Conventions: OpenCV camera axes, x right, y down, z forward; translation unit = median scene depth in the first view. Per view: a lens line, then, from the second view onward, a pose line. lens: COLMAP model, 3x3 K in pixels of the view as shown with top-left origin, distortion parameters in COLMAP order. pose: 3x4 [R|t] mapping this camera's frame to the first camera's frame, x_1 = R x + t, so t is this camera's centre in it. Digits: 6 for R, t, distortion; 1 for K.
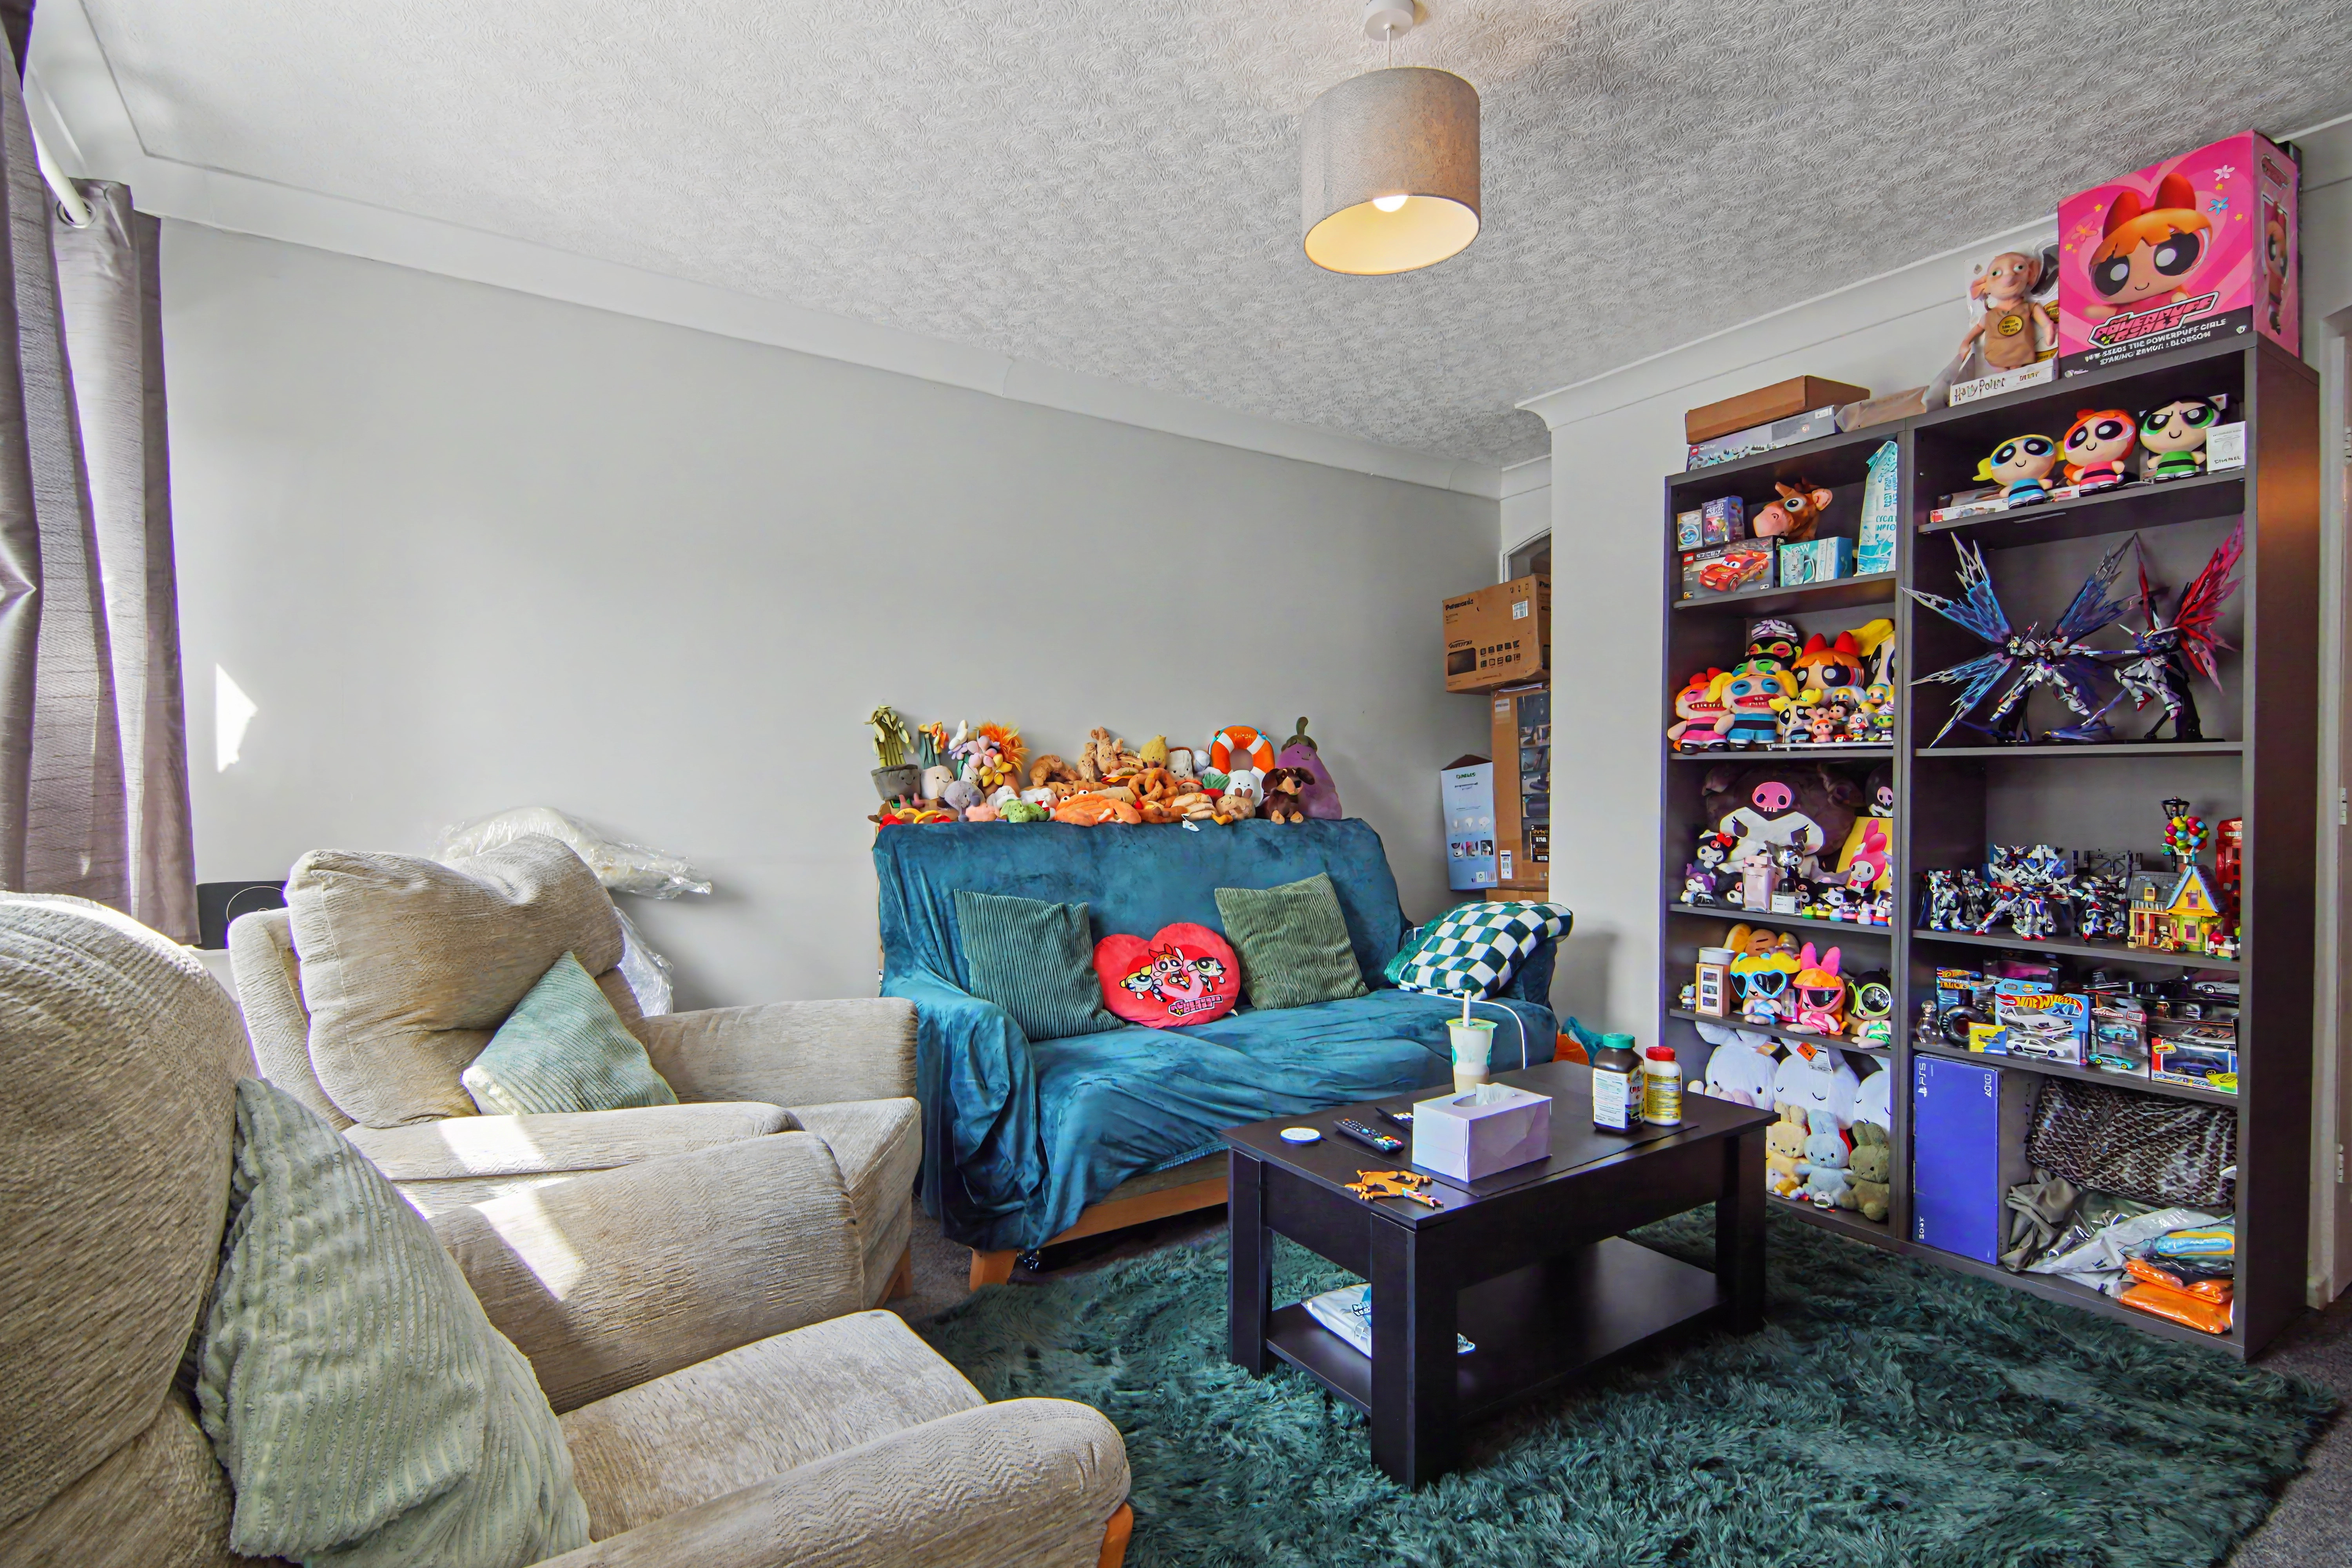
lens RADIAL K [[1129.8, 0, 1169.2], [0, 1129.8, 797.0], [0, 0, 1]] dist [0.023532, -0.018417]
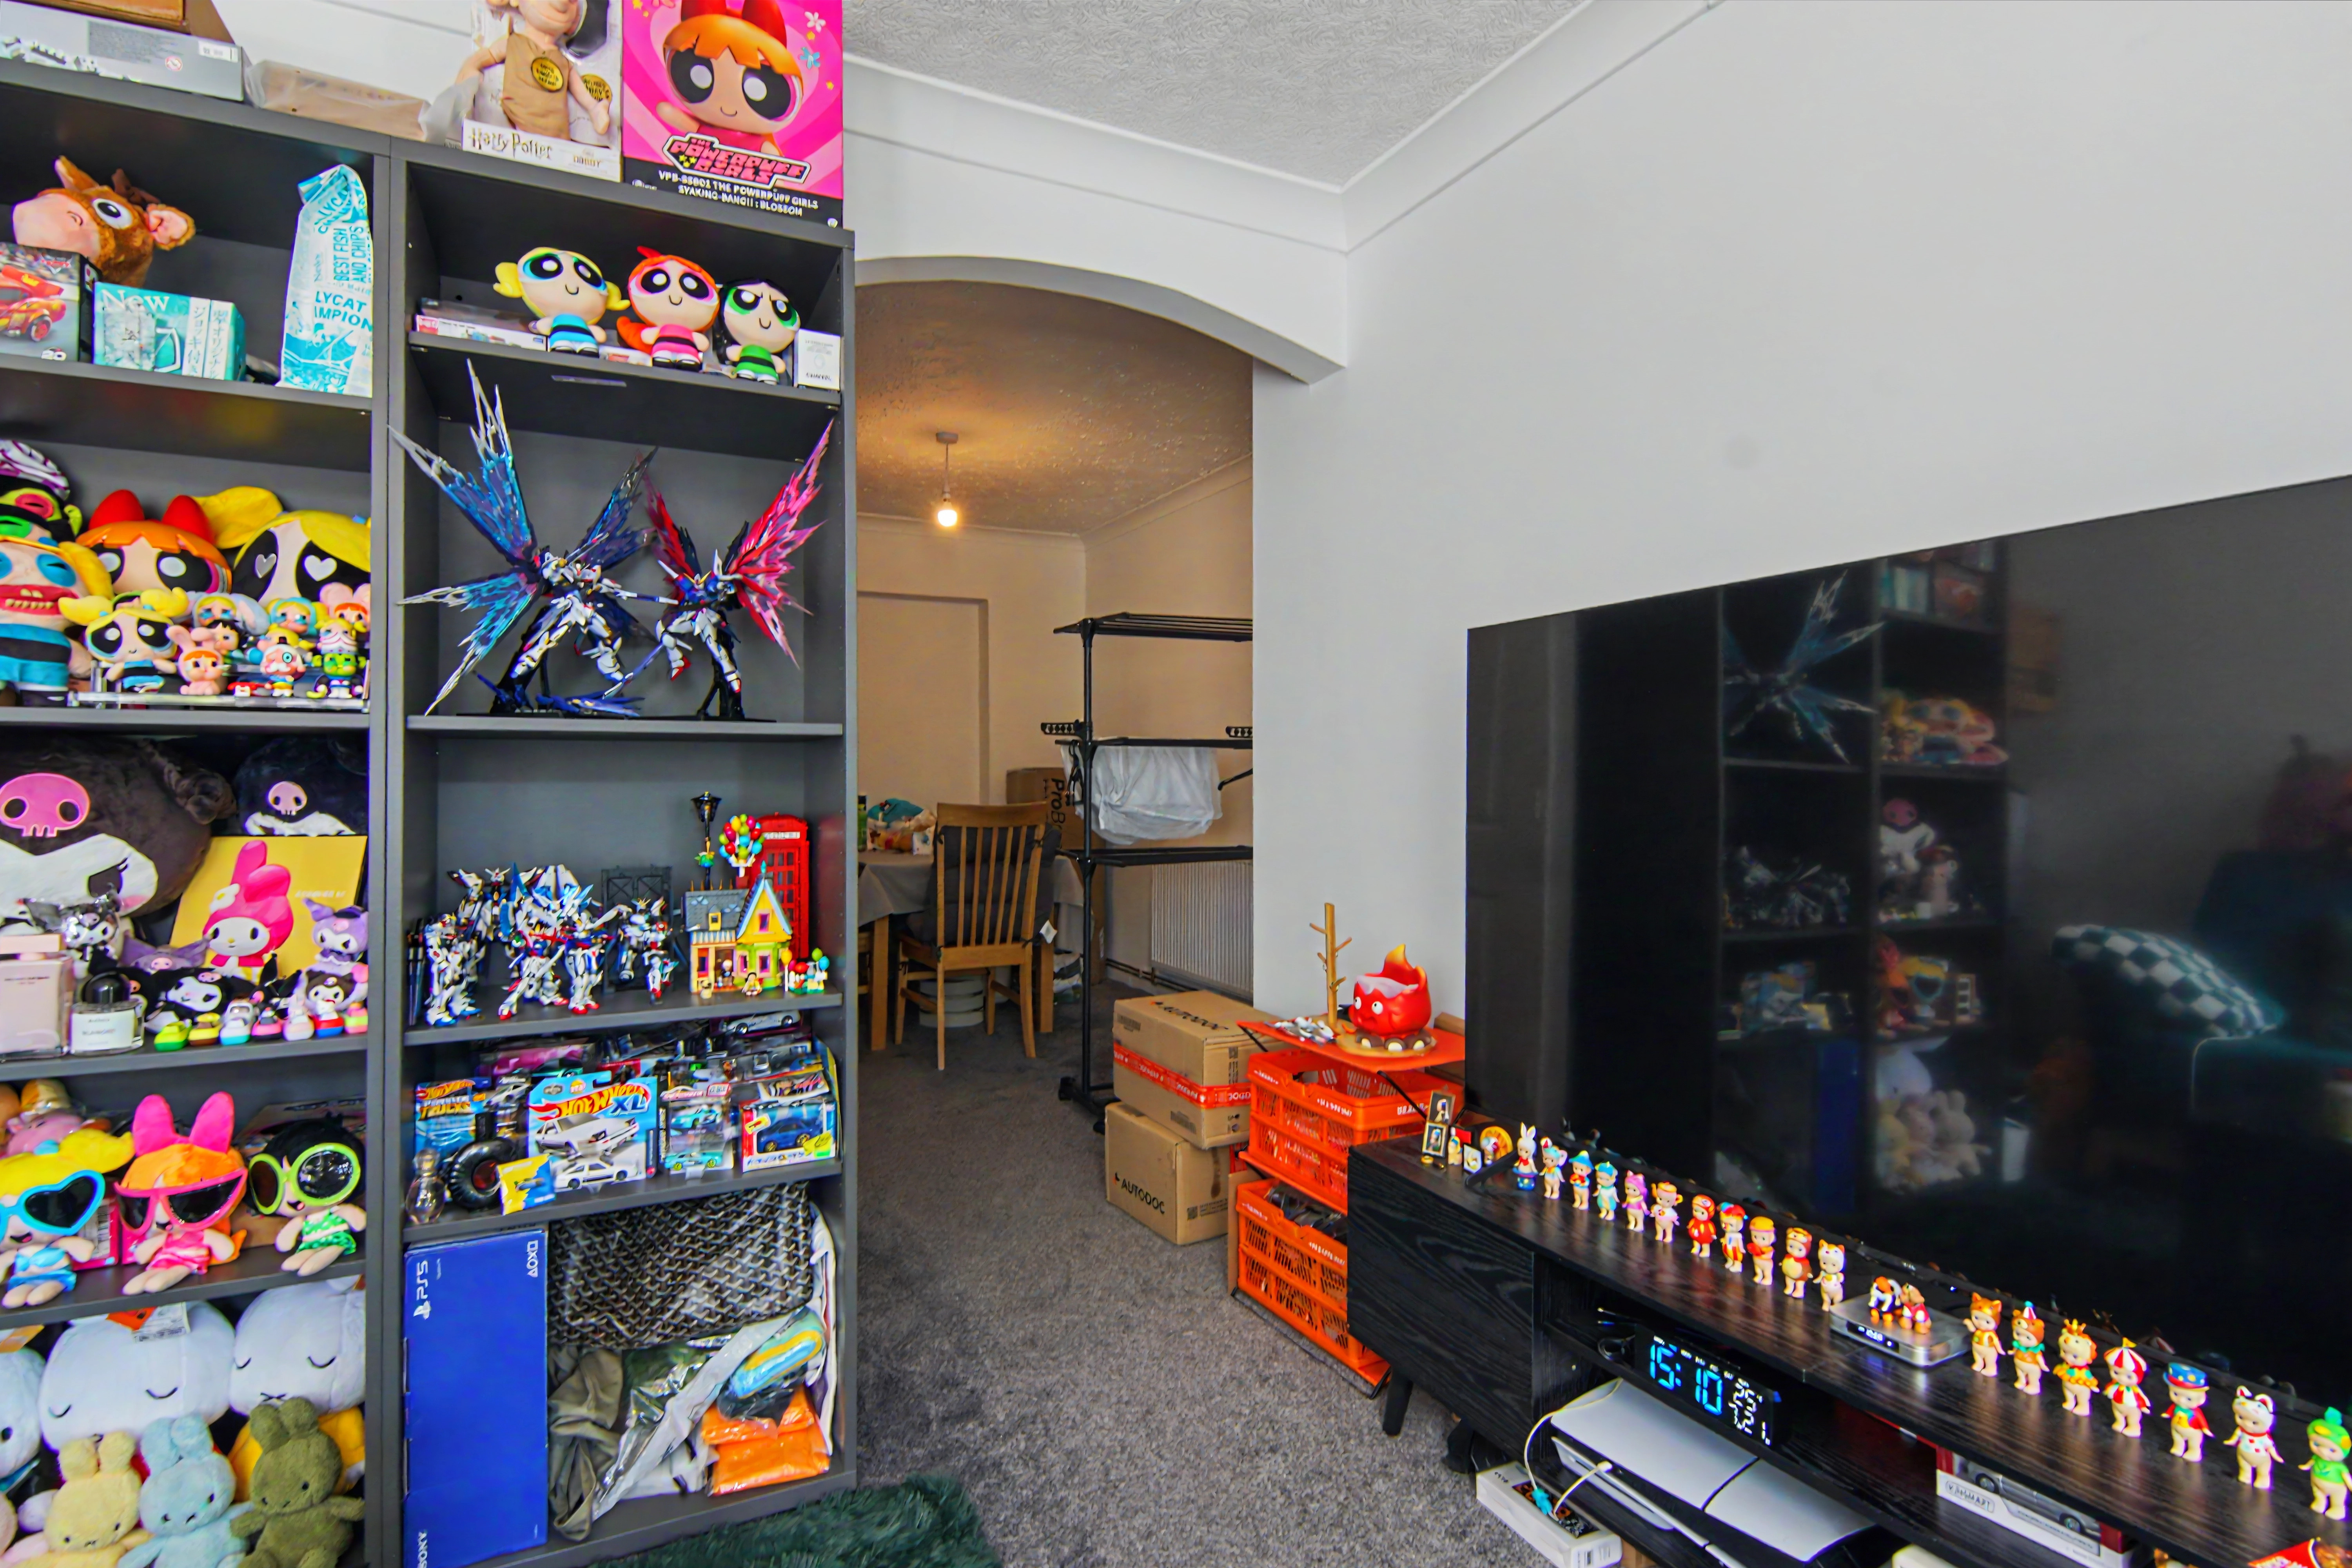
lens RADIAL K [[1128.1, 0, 1142.6], [0, 1128.1, 760.0], [0, 0, 1]] dist [0.022193, -0.019091]
pose [[0.111319, 0.011814, 0.993715, 0.131673], [0.015294, 0.999791, -0.013599, -0.006510], [-0.993667, 0.016711, 0.111115, 0.581976]]
